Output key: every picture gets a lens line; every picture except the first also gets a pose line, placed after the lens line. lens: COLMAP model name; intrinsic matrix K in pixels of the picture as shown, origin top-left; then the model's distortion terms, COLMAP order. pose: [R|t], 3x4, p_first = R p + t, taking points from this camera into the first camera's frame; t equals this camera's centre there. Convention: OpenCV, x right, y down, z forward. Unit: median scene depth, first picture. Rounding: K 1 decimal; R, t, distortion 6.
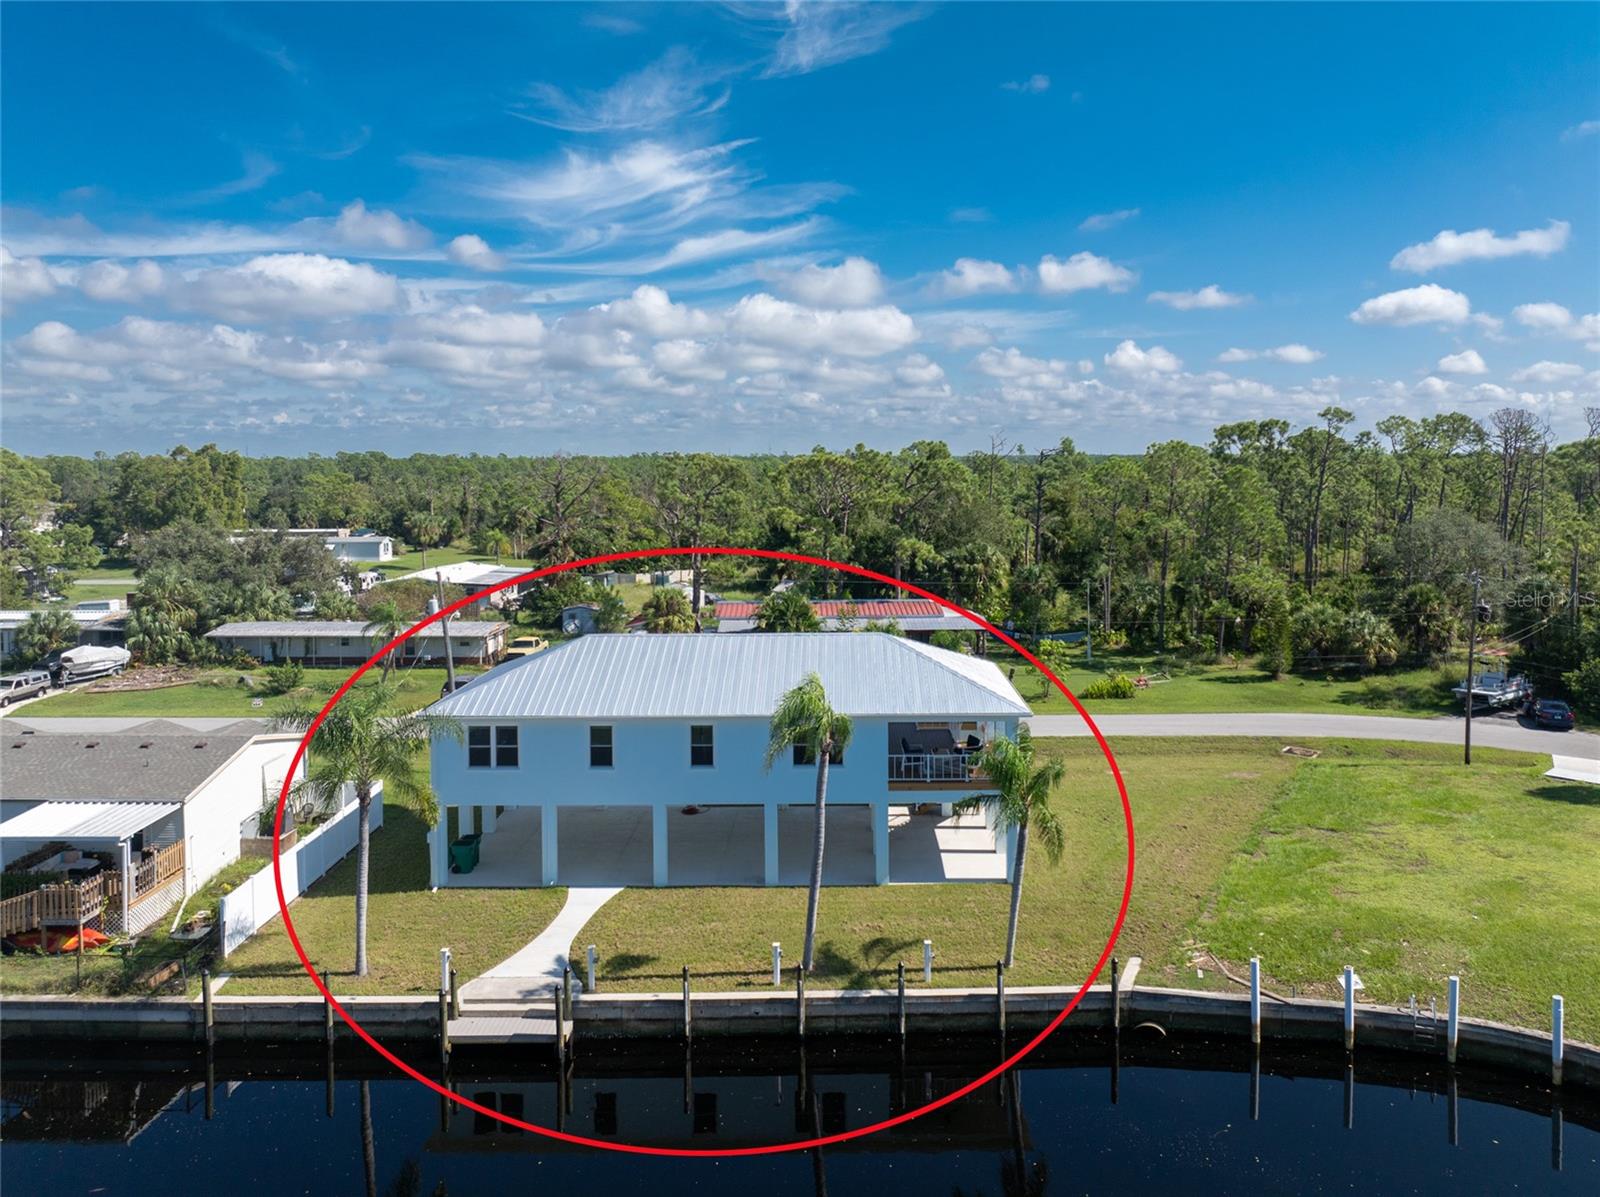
lens RADIAL K [[1147.2, 0, 828.4], [0, 1147.2, 446.3], [0, 0, 1]] dist [-0.034678, 0.000613]
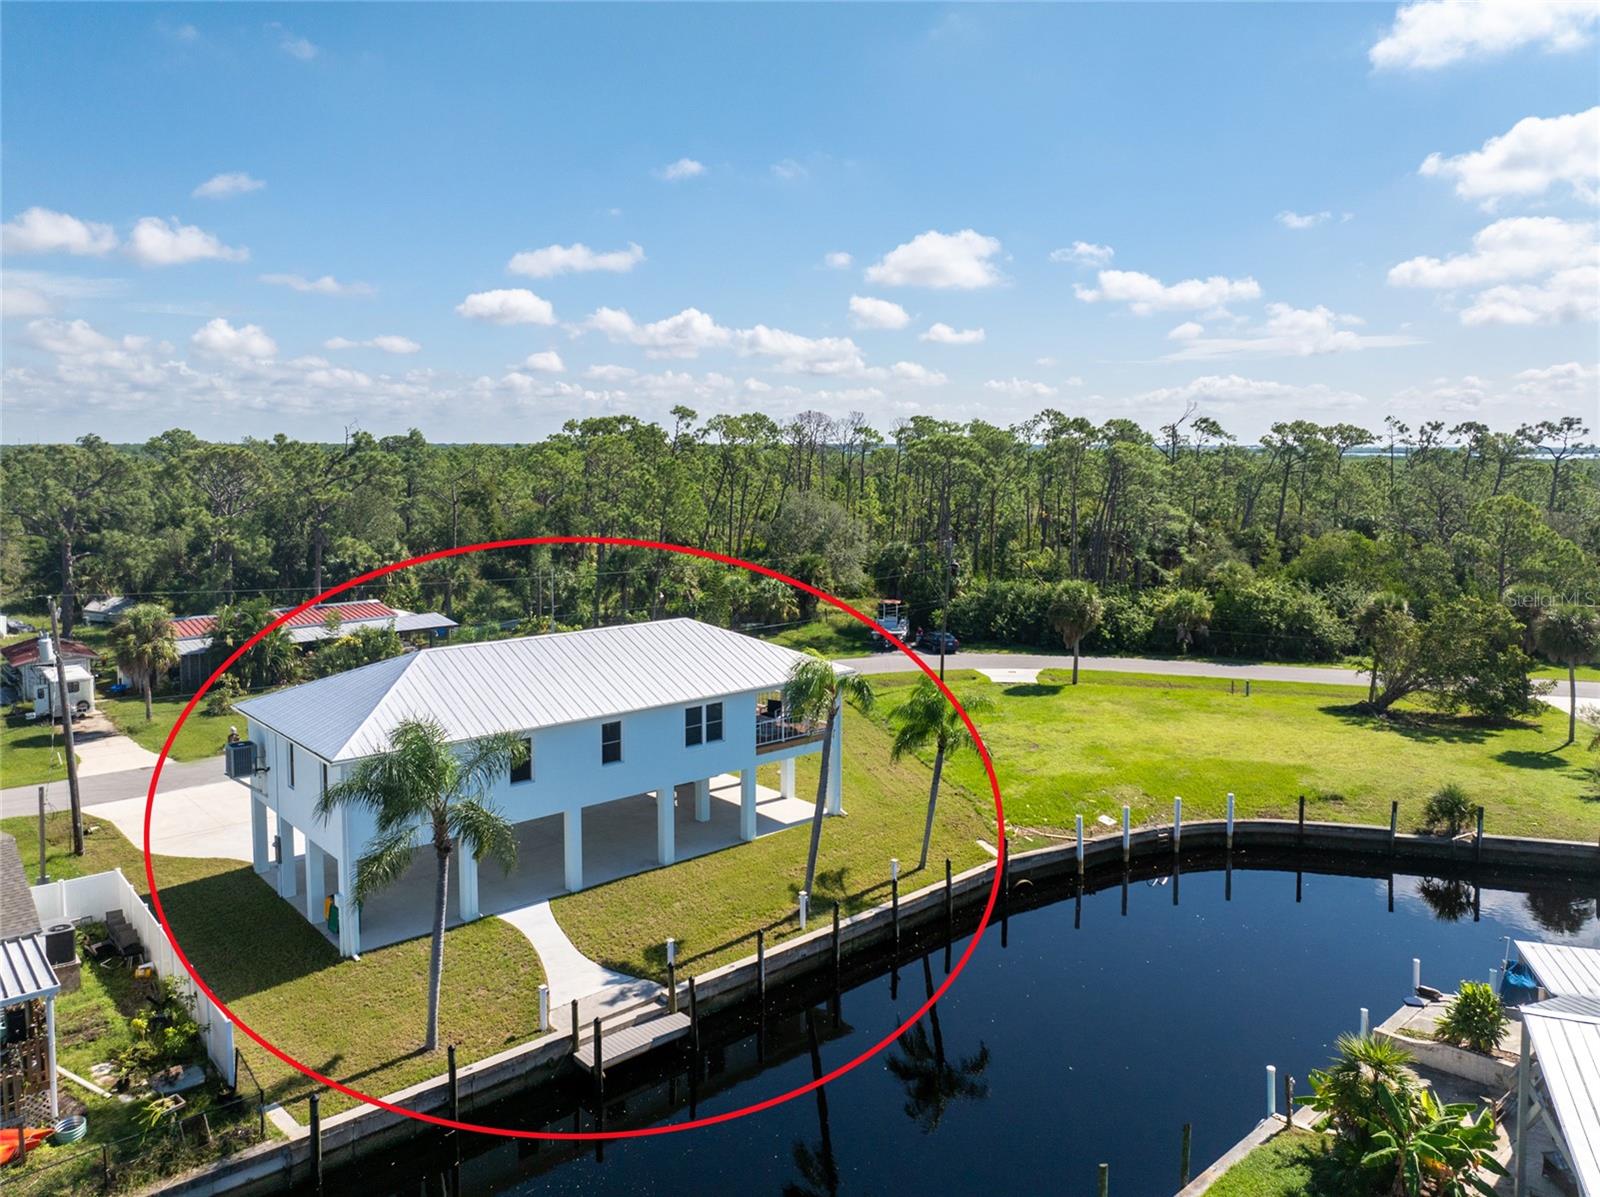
lens RADIAL K [[1166.3, 0, 794.1], [0, 1166.3, 515.9], [0, 0, 1]] dist [-0.036625, 0.000939]
pose [[0.754737, -0.037090, 0.654978, -0.653885], [-0.007921, 0.997813, 0.065630, -0.002507], [-0.655979, -0.054722, 0.752793, 0.146416]]
